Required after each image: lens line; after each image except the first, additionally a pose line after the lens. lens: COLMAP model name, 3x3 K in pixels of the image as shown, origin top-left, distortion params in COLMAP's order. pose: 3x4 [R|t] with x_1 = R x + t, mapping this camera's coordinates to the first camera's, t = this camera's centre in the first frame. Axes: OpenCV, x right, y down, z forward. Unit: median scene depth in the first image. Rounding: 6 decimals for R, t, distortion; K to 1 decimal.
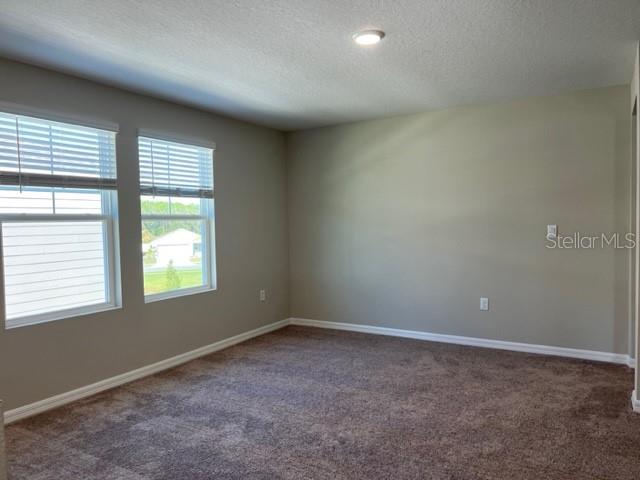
lens RADIAL K [[491.8, 0, 319.2], [0, 491.8, 241.2], [0, 0, 1]] dist [0.065922, -0.065089]
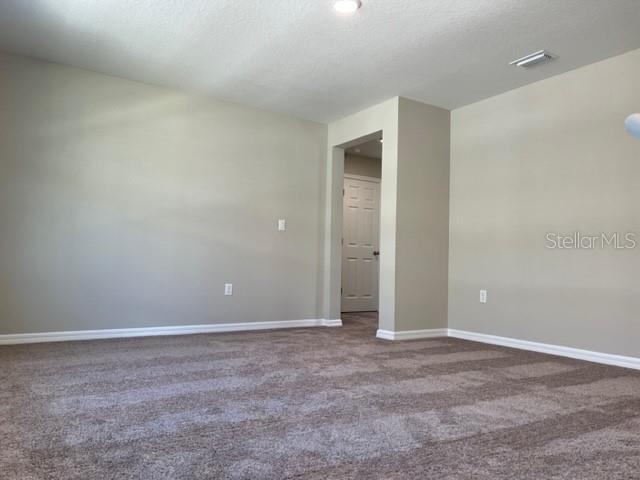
lens RADIAL K [[491.8, 0, 317.0], [0, 491.8, 242.7], [0, 0, 1]] dist [0.065922, -0.065089]
pose [[0.435522, 0.070241, 0.897434, -0.569897], [0.014166, 0.996293, -0.084853, 0.130377], [-0.900067, 0.049668, 0.432912, 0.416924]]
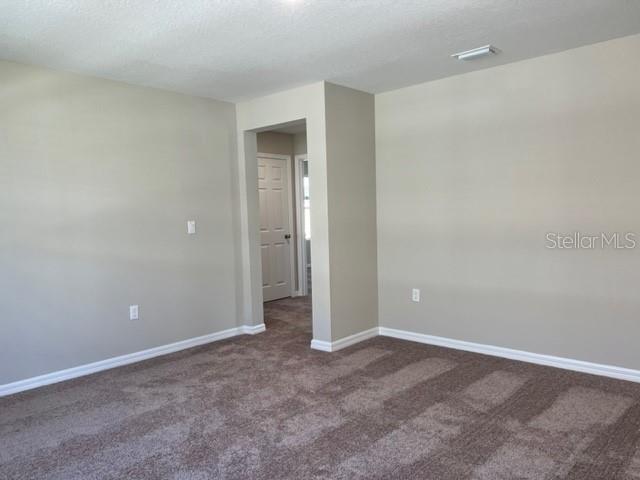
lens RADIAL K [[491.8, 0, 326.2], [0, 491.8, 246.1], [0, 0, 1]] dist [0.065922, -0.065089]
pose [[0.187235, -0.056208, 0.980706, -0.493125], [0.073953, 0.996335, 0.042985, -0.002115], [-0.979528, 0.064478, 0.190705, 0.544582]]
